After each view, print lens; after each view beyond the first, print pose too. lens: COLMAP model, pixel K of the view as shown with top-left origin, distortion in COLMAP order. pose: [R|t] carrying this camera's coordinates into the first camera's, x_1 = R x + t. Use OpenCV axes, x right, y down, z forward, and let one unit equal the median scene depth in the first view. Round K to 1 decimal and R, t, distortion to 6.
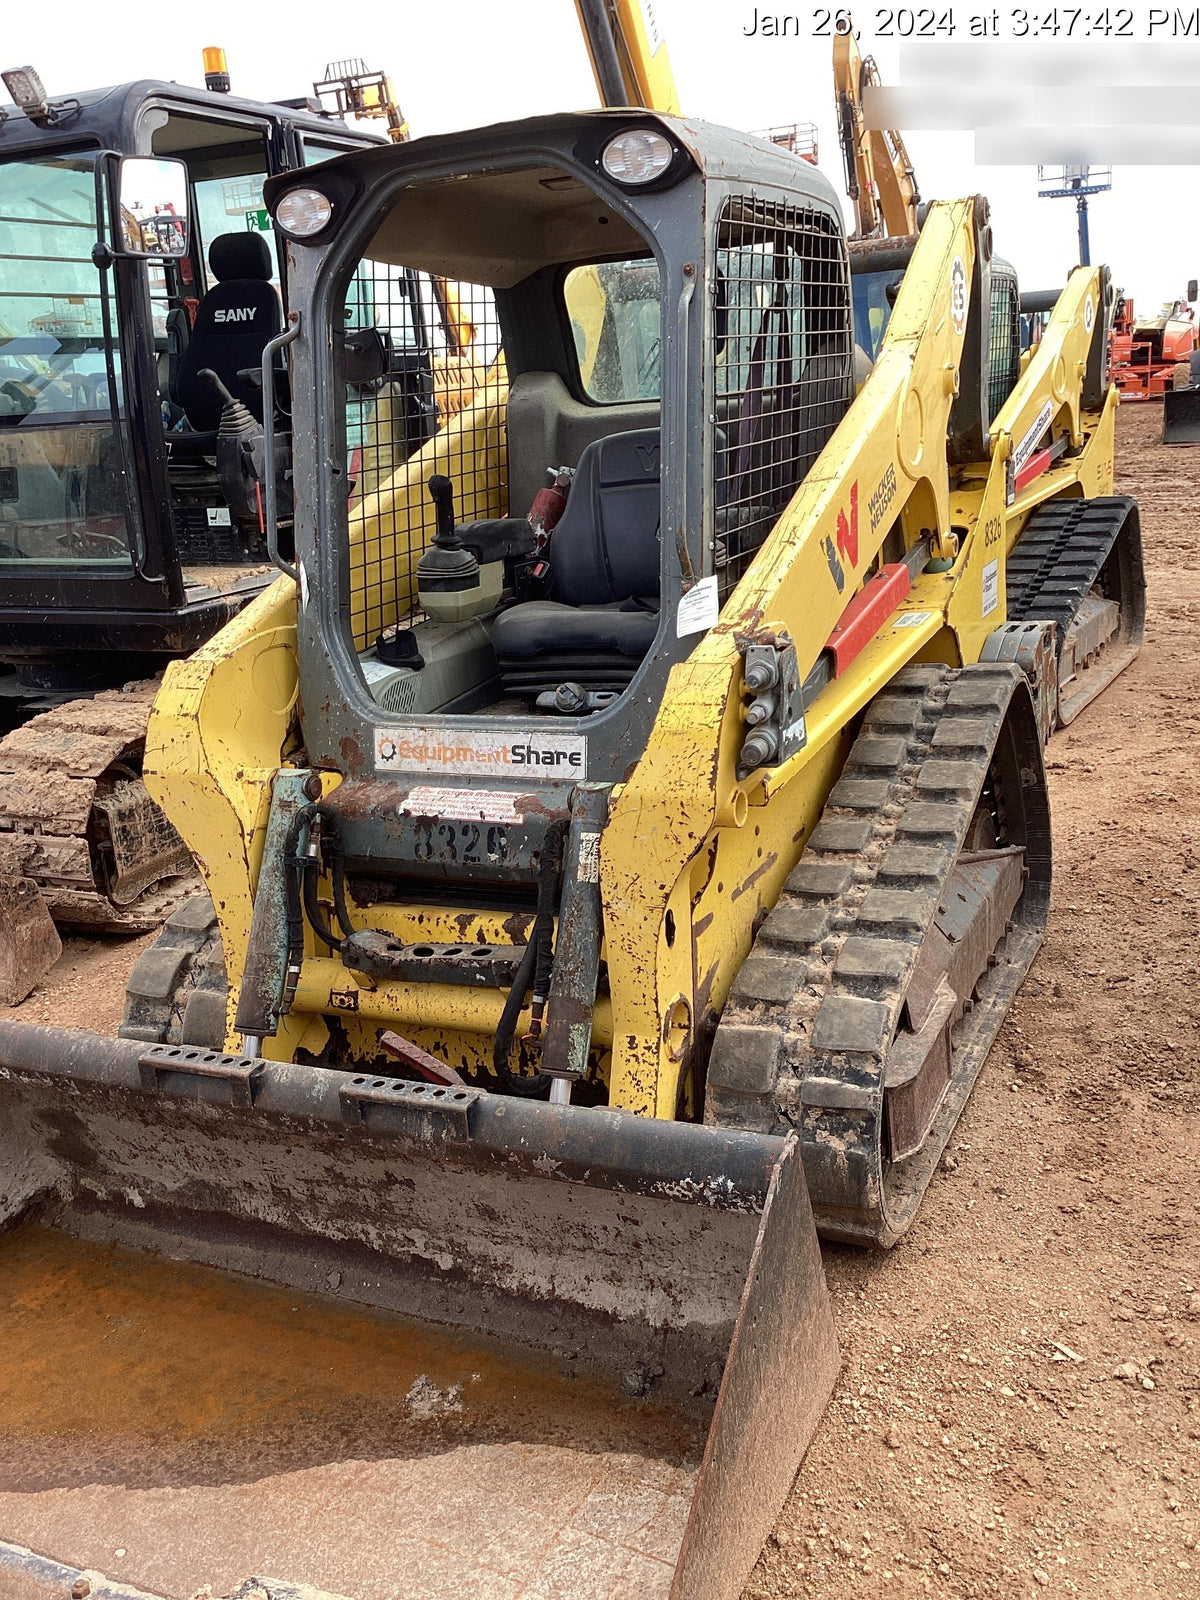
lens RADIAL K [[1453.3, 0, 590.4], [0, 1453.3, 797.6], [0, 0, 1]] dist [0.046703, 0.000000]
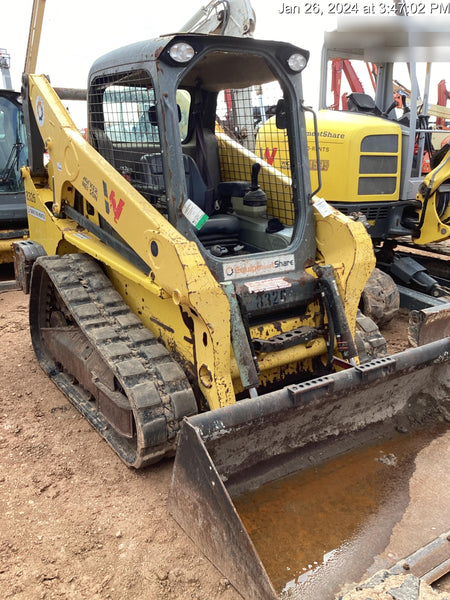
lens RADIAL K [[545.0, 0, 225.6], [0, 545.0, 303.4], [0, 0, 1]] dist [0.046703, 0.000000]
pose [[0.509673, -0.168500, 0.843707, -1.004741], [0.195840, 0.977613, 0.076938, -0.056030], [-0.837783, 0.126019, 0.531262, 0.530251]]
